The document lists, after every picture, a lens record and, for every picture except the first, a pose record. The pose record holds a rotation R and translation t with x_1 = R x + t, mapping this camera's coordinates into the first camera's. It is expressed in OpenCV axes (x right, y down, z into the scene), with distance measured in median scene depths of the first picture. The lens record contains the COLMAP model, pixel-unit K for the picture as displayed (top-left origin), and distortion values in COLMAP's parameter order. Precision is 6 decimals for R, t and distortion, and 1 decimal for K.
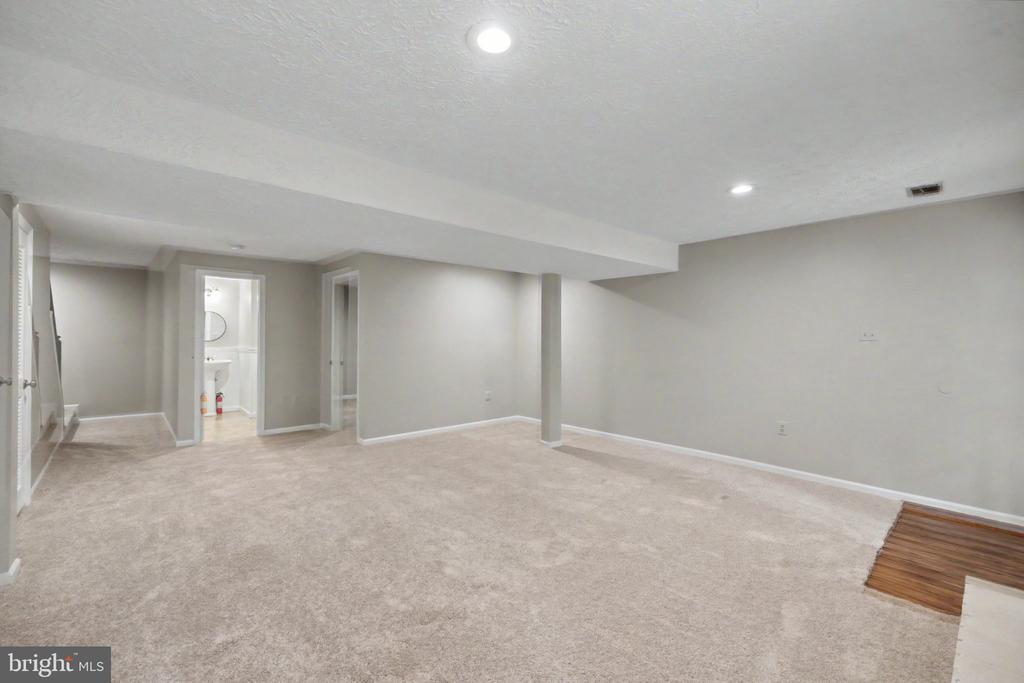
lens RADIAL K [[435.4, 0, 512.9], [0, 435.4, 336.4], [0, 0, 1]] dist [0.000463, 0.000110]
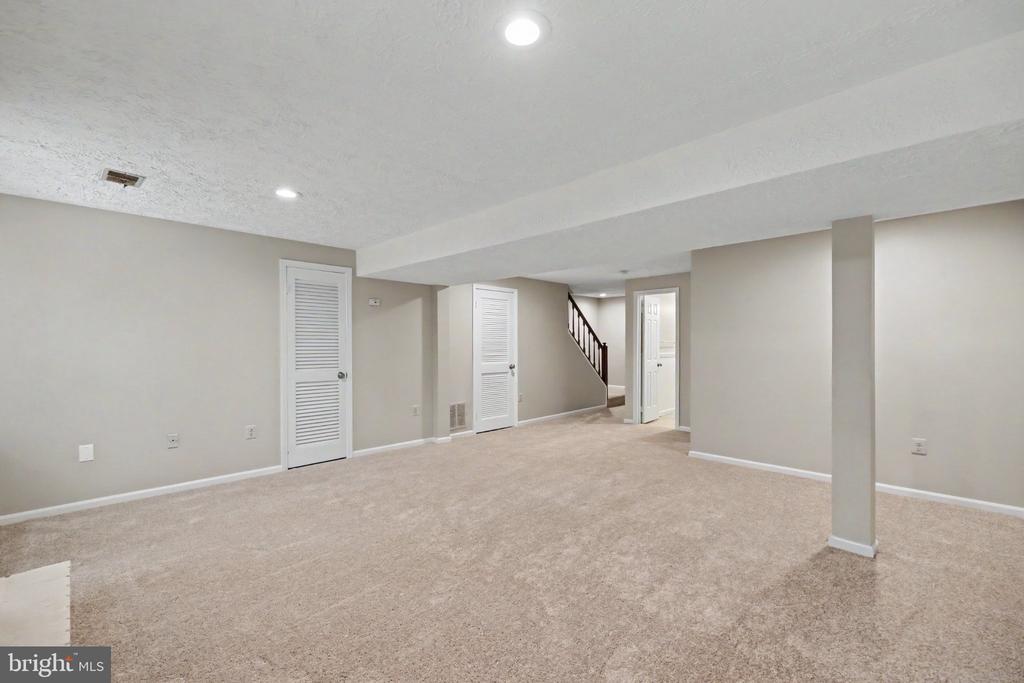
lens RADIAL K [[435.4, 0, 512.9], [0, 435.4, 336.4], [0, 0, 1]] dist [0.000463, 0.000110]
pose [[0.066877, -0.020659, -0.997547, 0.591293], [0.007221, 0.999769, -0.020221, 0.004886], [0.997735, -0.005851, 0.067010, 0.555729]]
